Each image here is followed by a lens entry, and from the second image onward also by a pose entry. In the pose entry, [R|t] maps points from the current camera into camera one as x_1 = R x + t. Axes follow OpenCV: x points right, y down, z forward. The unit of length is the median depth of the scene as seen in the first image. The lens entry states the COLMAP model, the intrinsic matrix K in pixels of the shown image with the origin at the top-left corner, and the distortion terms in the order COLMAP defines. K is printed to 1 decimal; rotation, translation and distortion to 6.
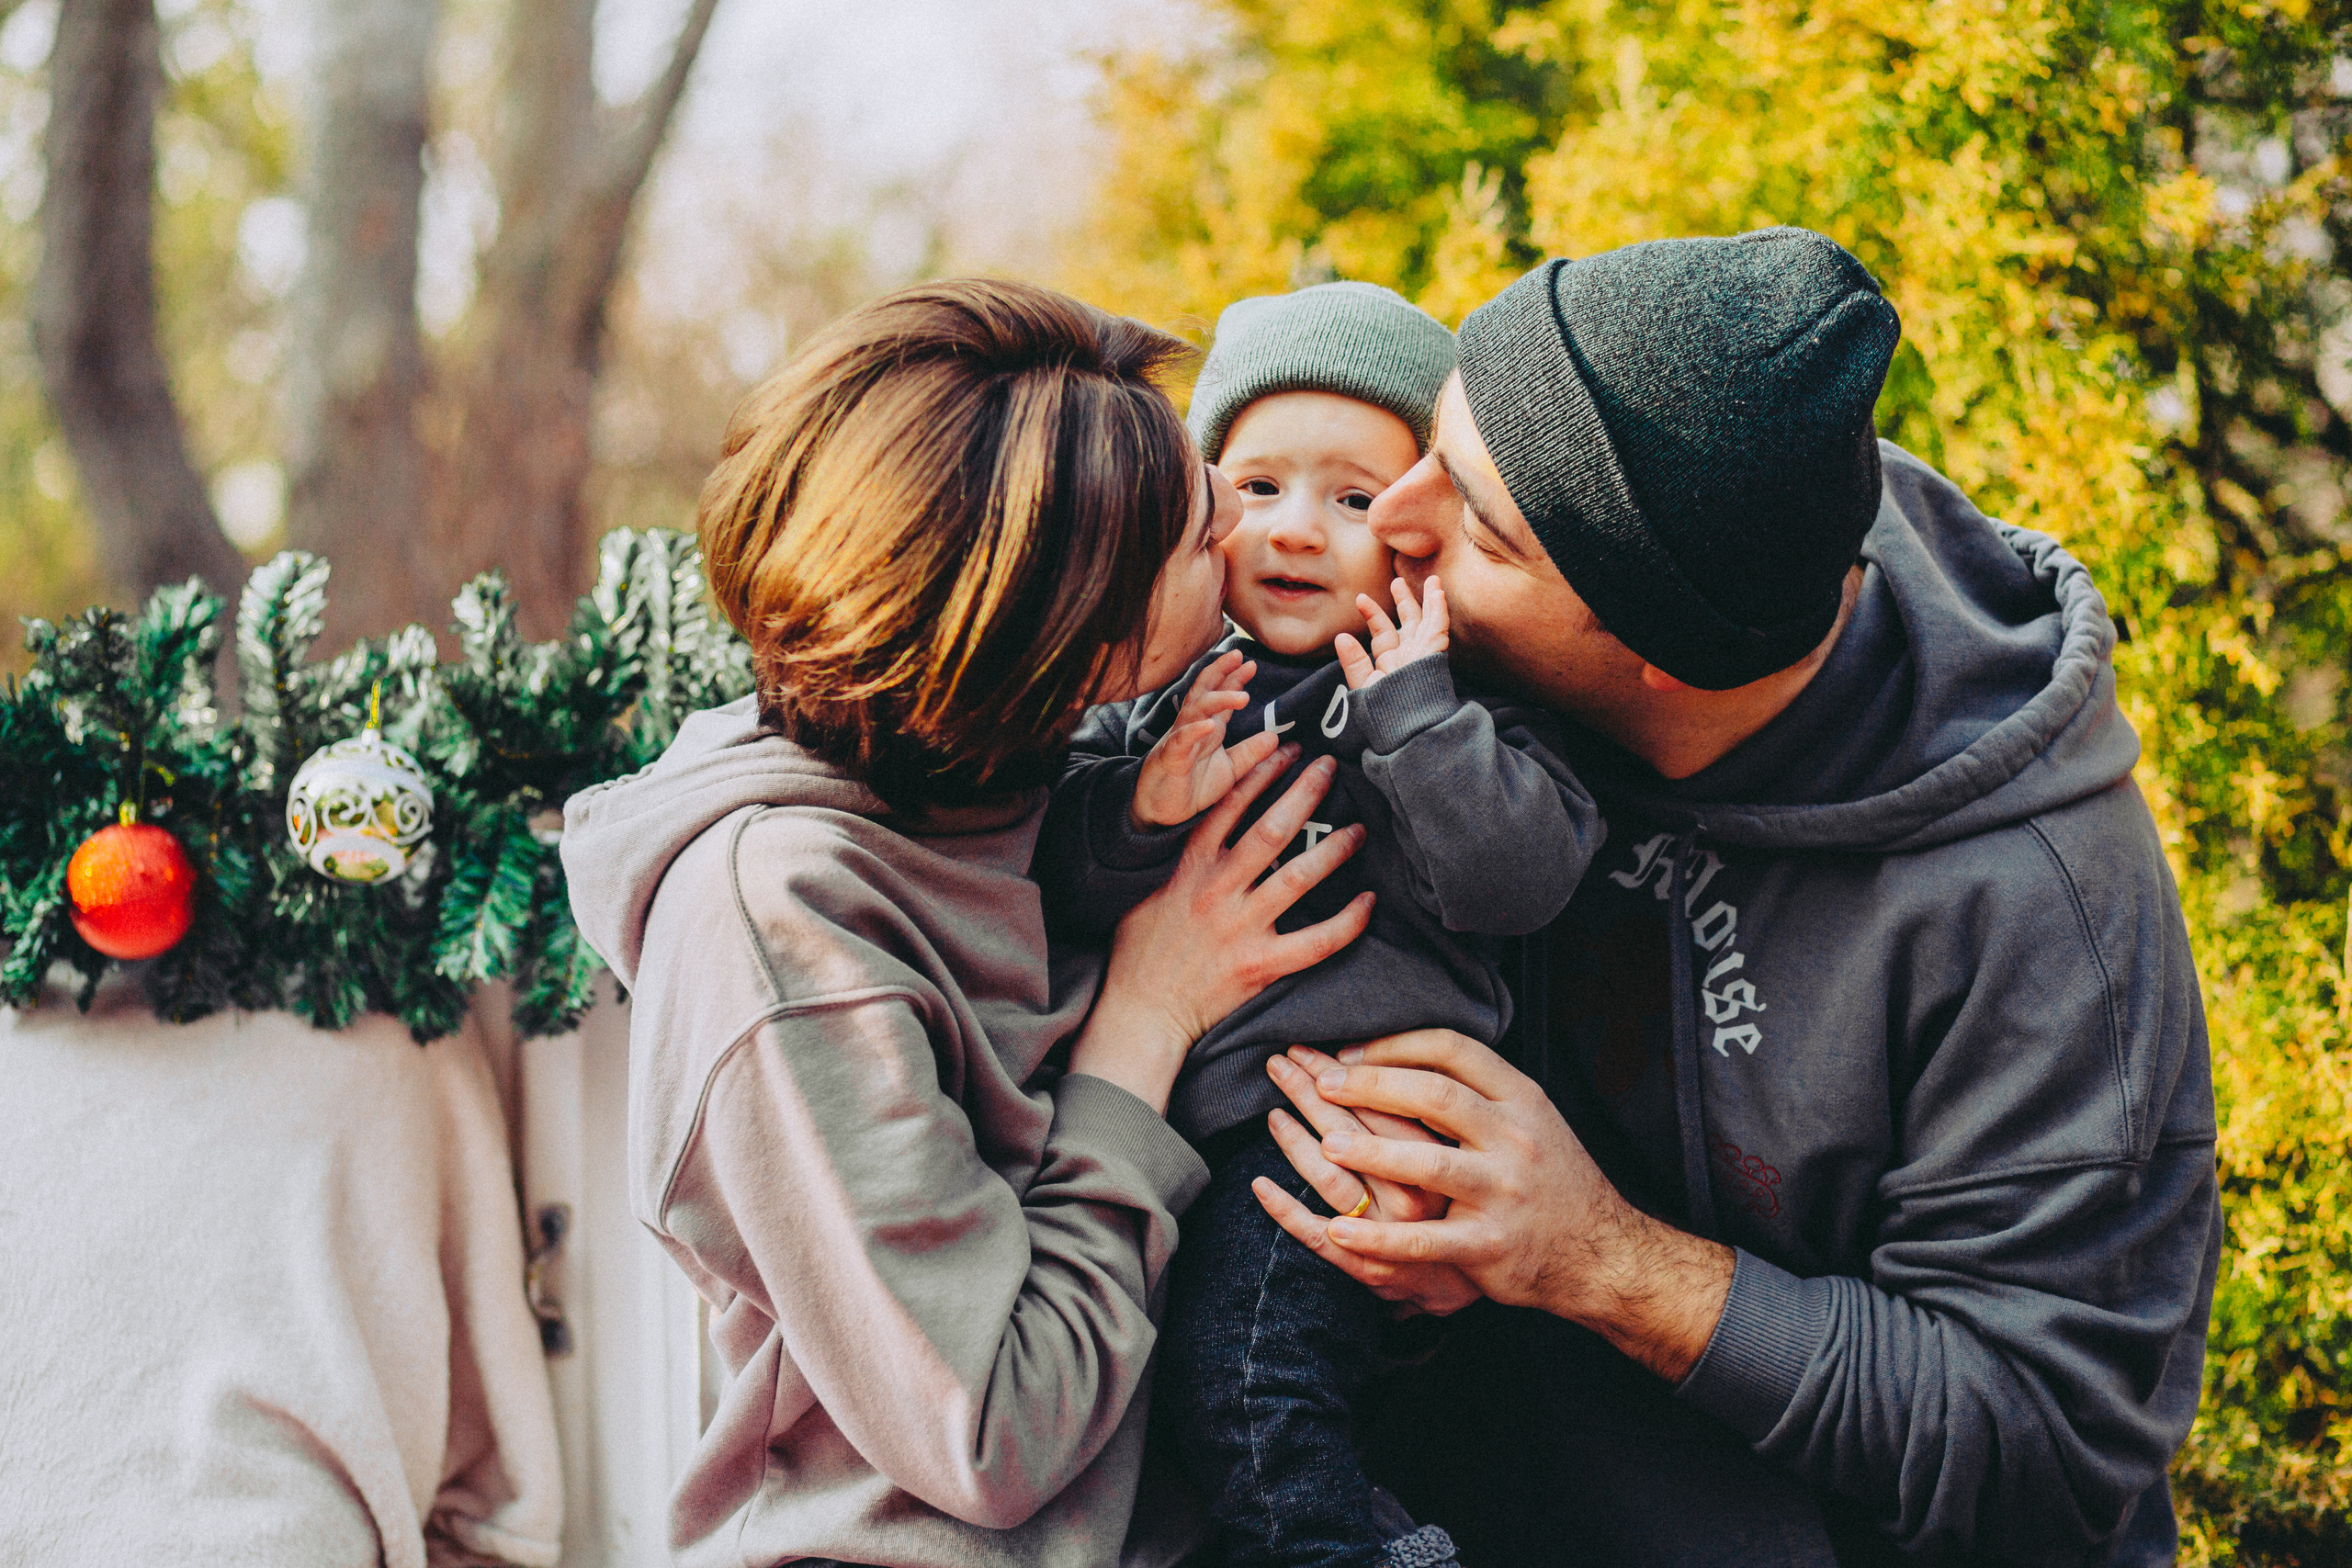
lens RADIAL K [[5960.7, 0, 1176.0], [0, 5960.7, 784.0], [0, 0, 1]] dist [-0.012755, -0.490237]
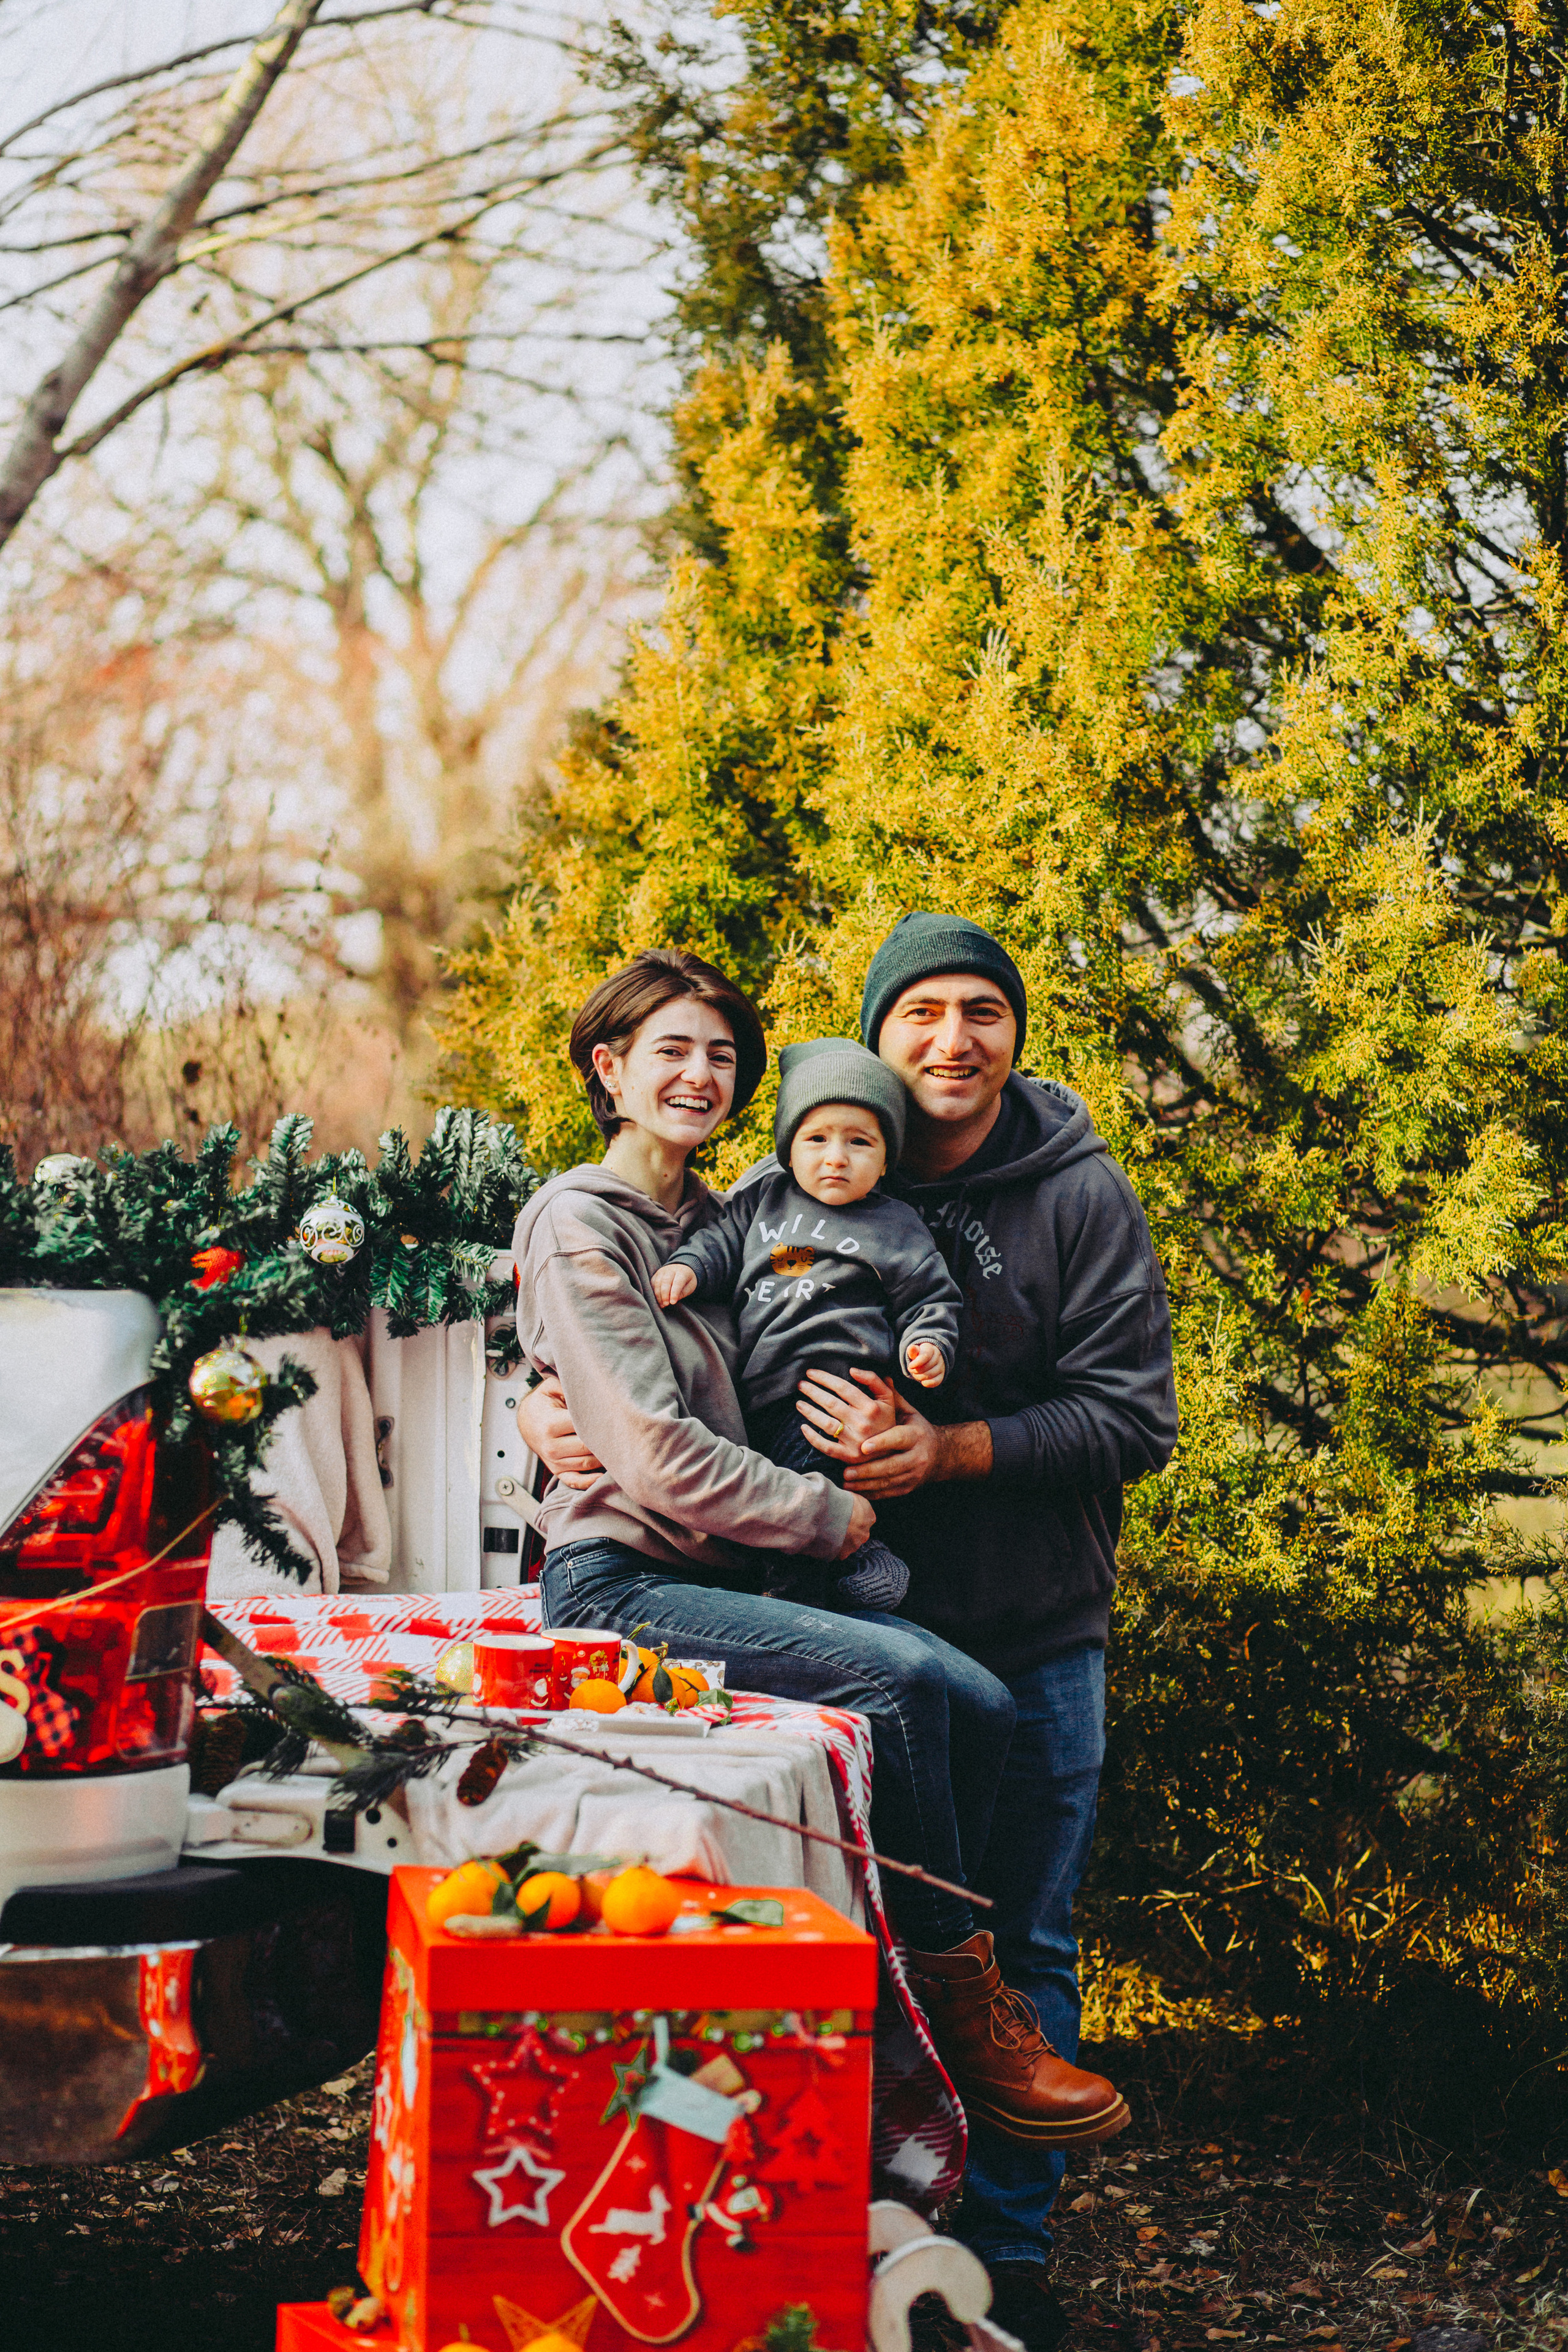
lens RADIAL K [[5961.3, 0, 784.0], [0, 5961.3, 1176.0], [0, 0, 1]] dist [-0.012755, -0.490237]
pose [[0.982708, 0.026100, 0.183313, -0.372519], [-0.025811, 0.999659, -0.003962, -0.011643], [-0.183354, -0.000838, 0.983047, -1.179957]]
